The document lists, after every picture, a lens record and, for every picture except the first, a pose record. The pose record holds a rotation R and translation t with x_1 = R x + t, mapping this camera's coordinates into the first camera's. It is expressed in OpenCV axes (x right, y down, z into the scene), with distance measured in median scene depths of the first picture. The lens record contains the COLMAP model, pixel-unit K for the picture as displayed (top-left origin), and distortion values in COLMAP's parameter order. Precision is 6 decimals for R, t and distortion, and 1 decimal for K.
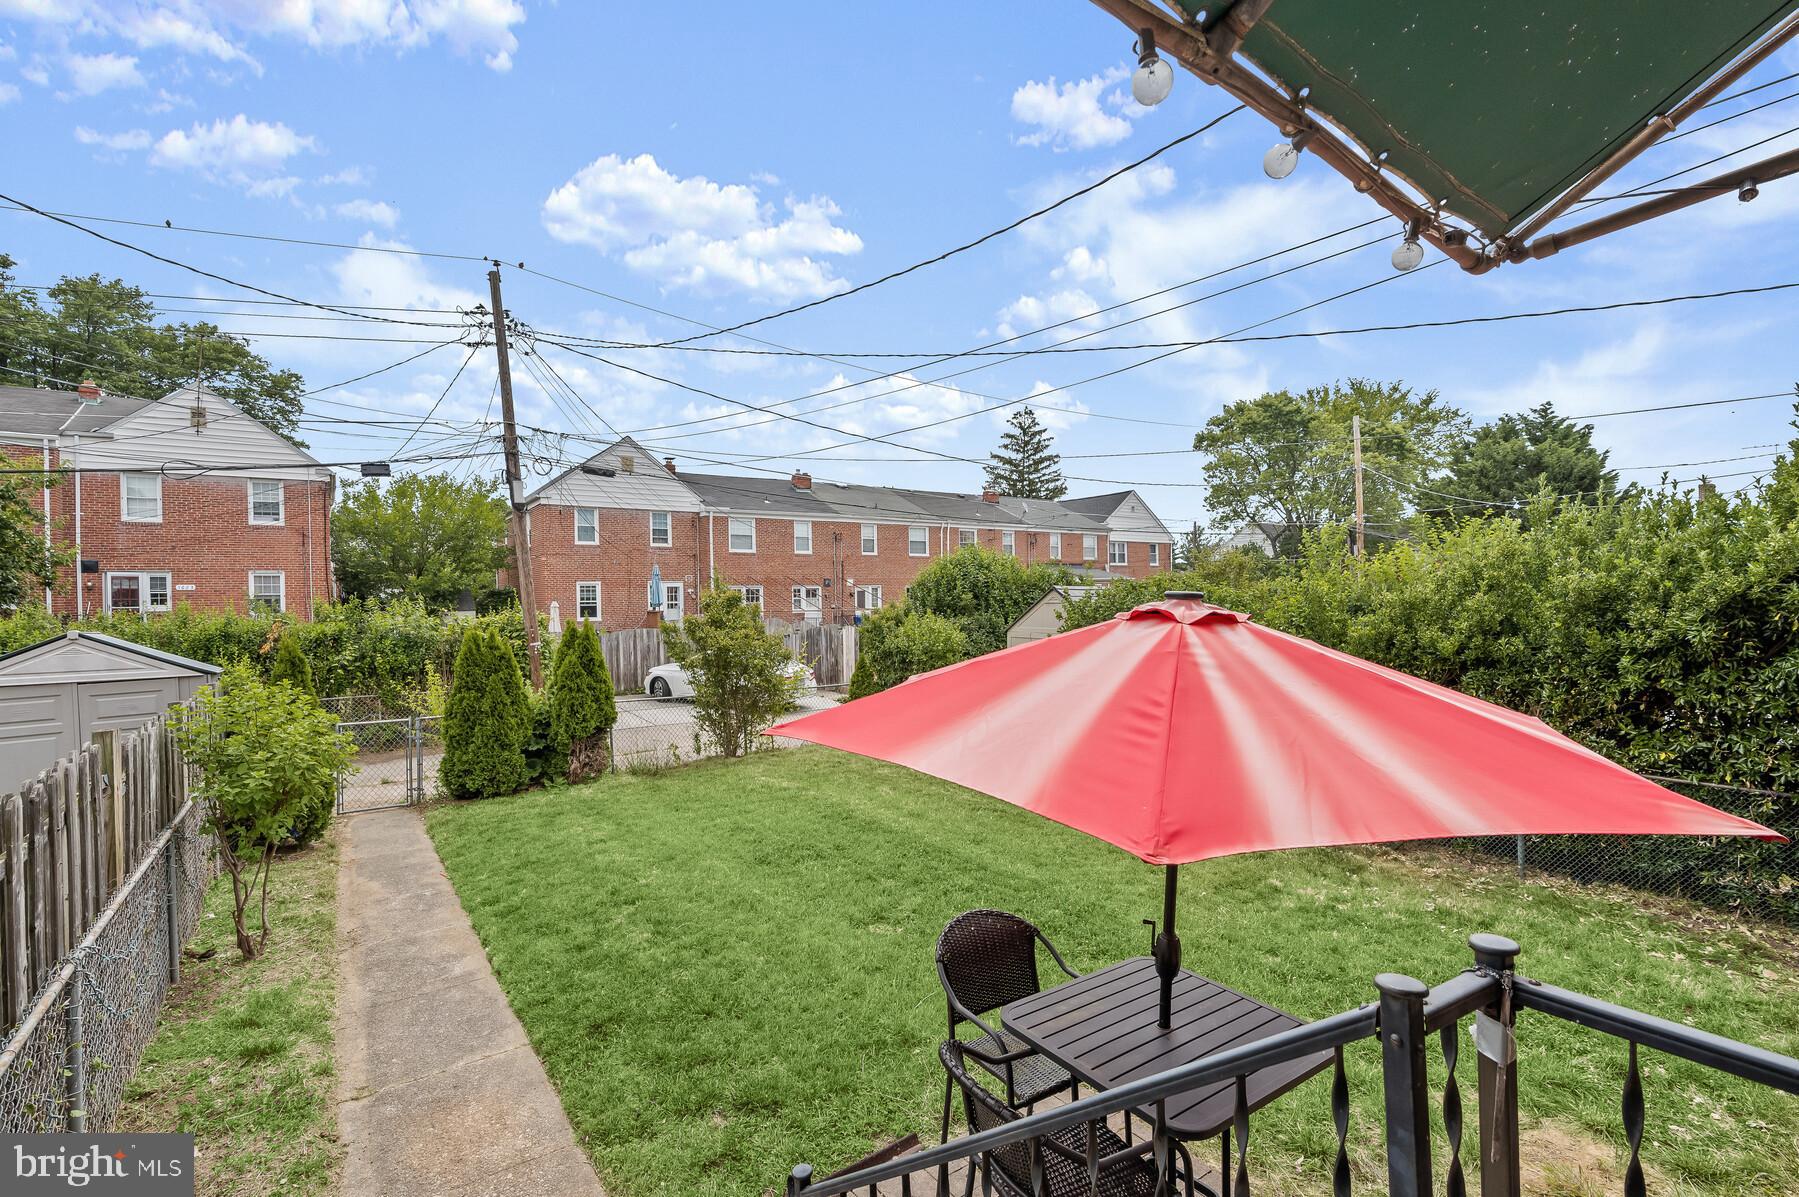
lens RADIAL K [[842.5, 0, 899.5], [0, 842.5, 598.5], [0, 0, 1]] dist [-0.000054, -0.000341]
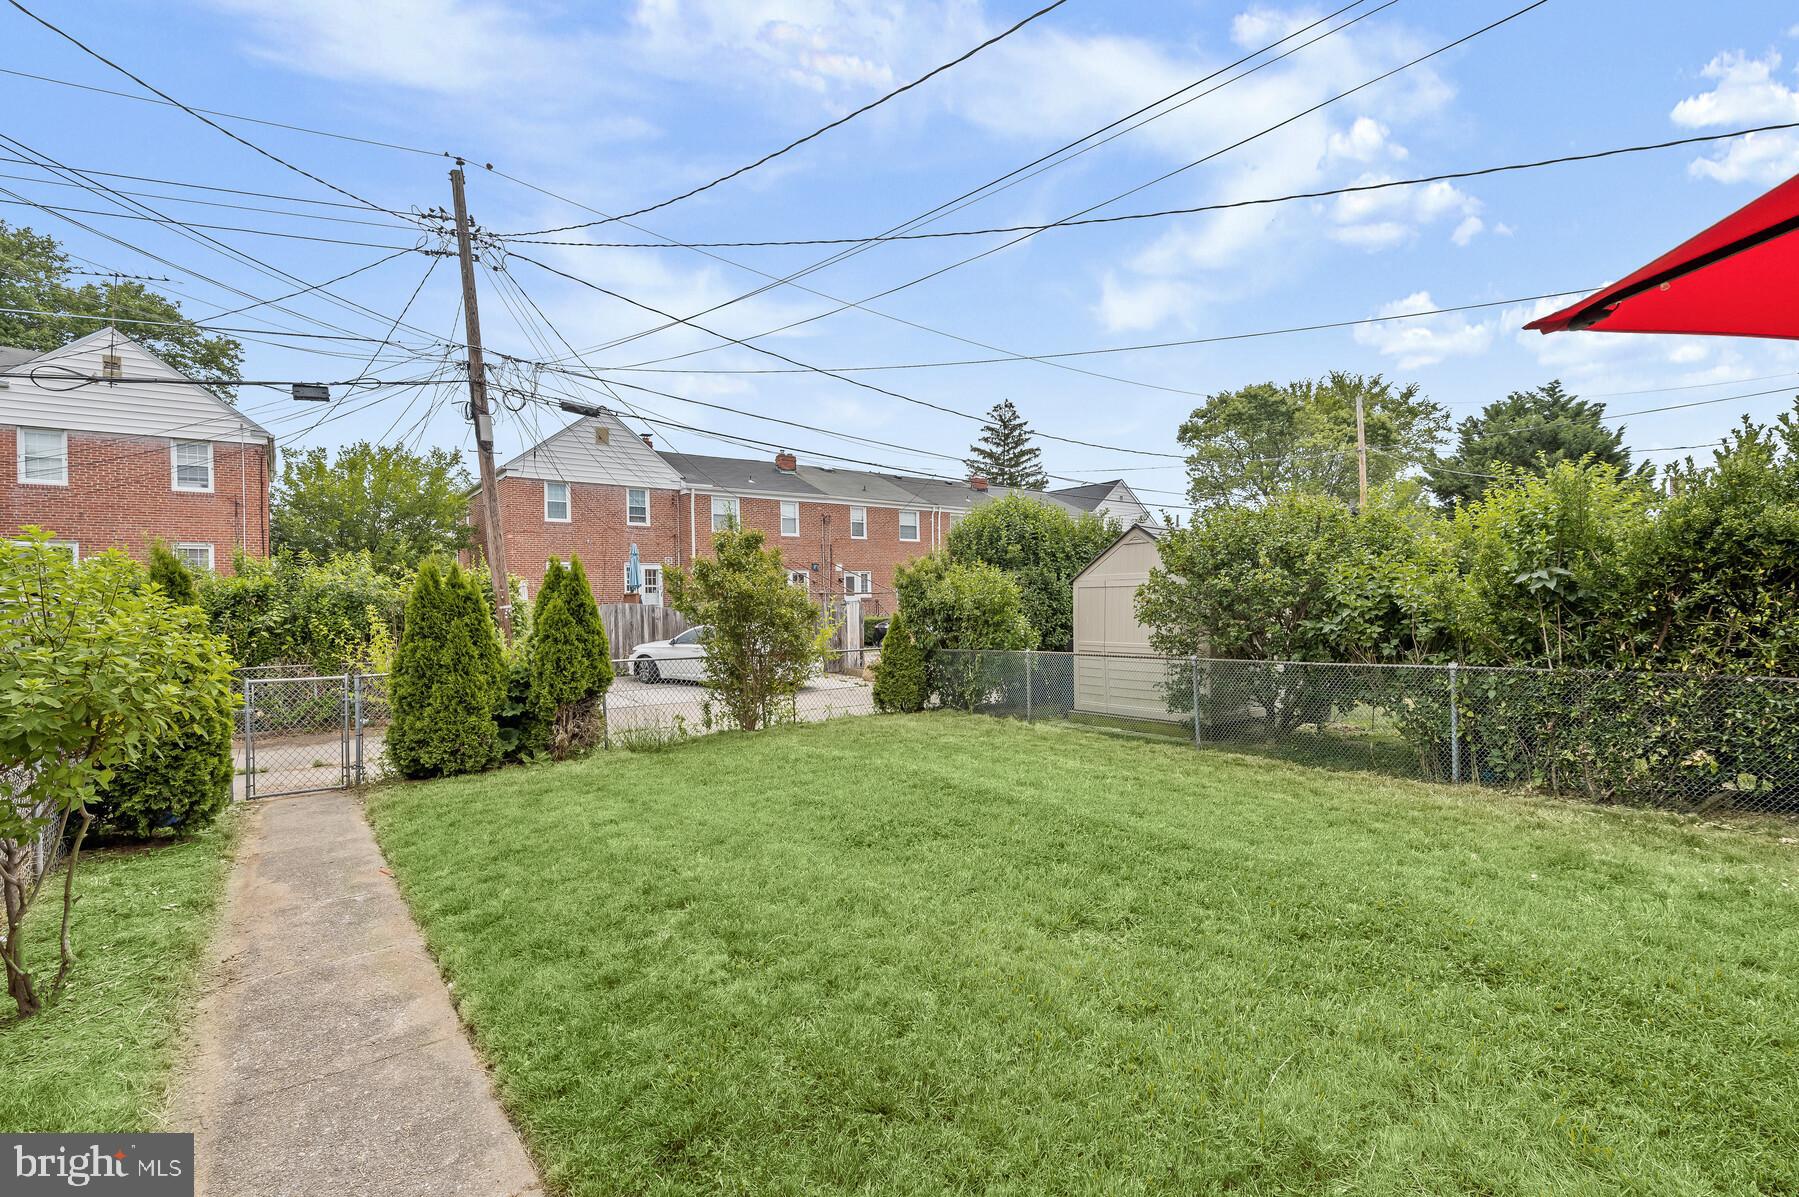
lens RADIAL K [[830.7, 0, 899.5], [0, 830.7, 598.5], [0, 0, 1]] dist [0.000011, 0.000628]
pose [[0.999009, -0.001805, 0.044476, -0.090269], [0.002192, 0.999960, -0.008653, 0.067116], [-0.044459, 0.008742, 0.998973, 0.180622]]
